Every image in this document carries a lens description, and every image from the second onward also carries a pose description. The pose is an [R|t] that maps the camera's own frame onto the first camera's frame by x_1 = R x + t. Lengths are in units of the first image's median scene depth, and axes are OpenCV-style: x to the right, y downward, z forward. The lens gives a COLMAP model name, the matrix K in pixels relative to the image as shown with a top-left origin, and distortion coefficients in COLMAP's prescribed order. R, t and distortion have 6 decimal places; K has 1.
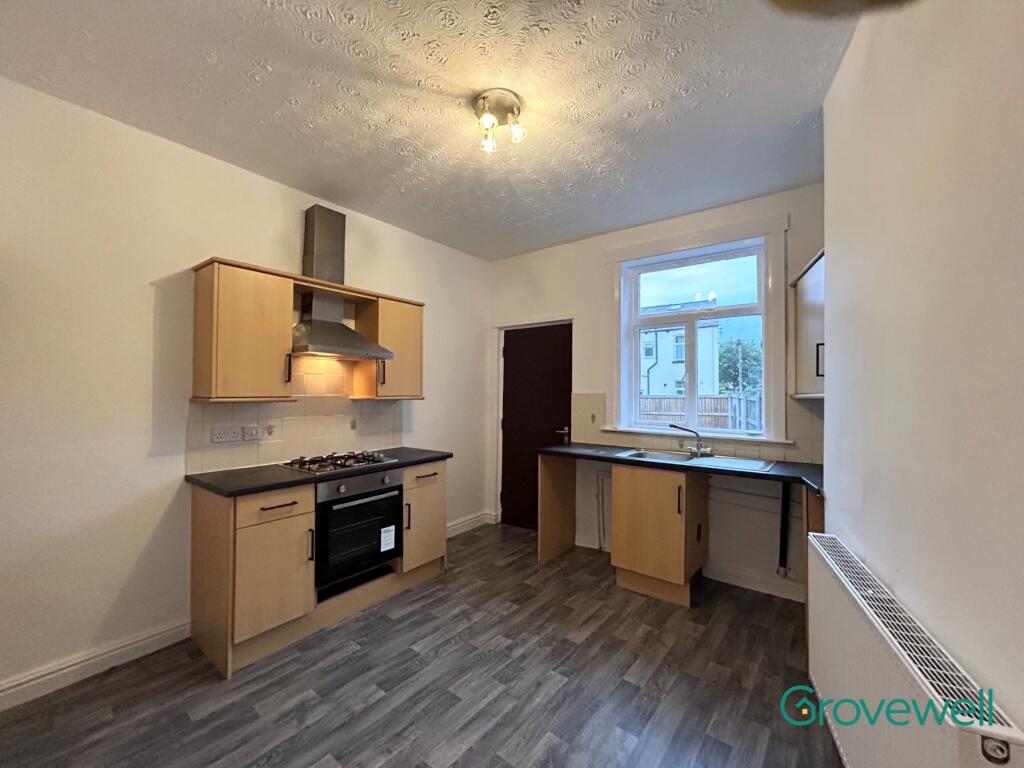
lens RADIAL K [[418.6, 0, 512.0], [0, 418.6, 384.0], [0, 0, 1]] dist [-0.000582, 0.000096]
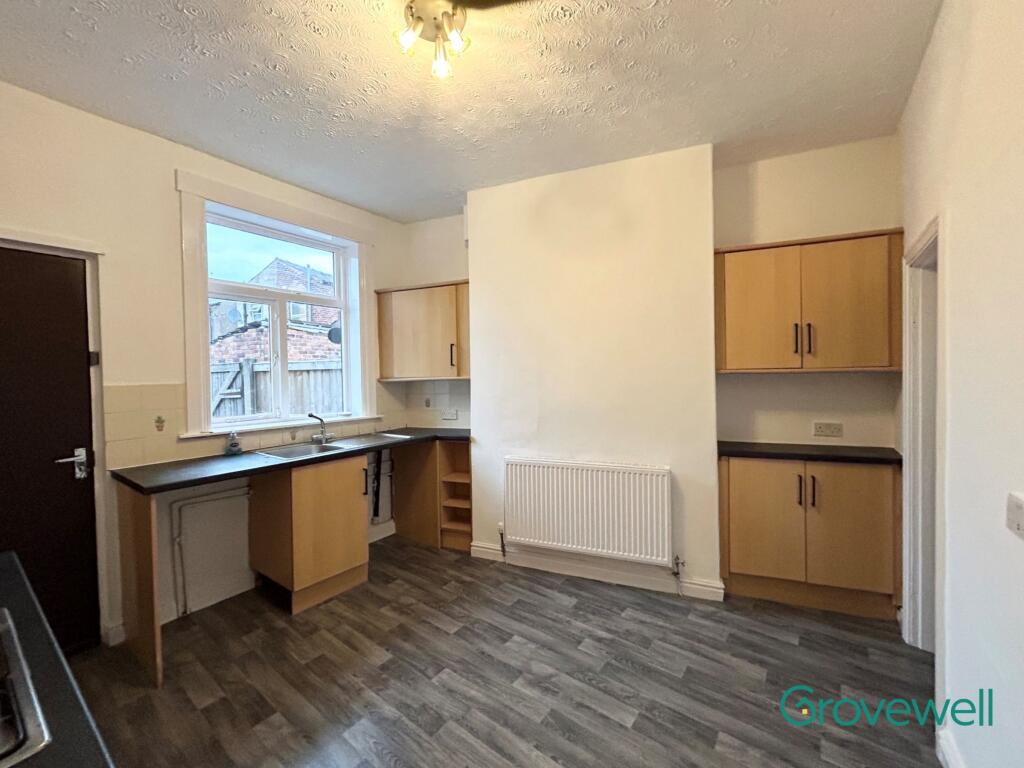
lens RADIAL K [[418.6, 0, 512.0], [0, 418.6, 384.0], [0, 0, 1]] dist [-0.000582, 0.000096]
pose [[-0.039097, -0.027488, 0.998857, -0.677872], [0.003036, 0.999614, 0.027628, 0.007988], [-0.999231, 0.004113, -0.038999, 0.714261]]
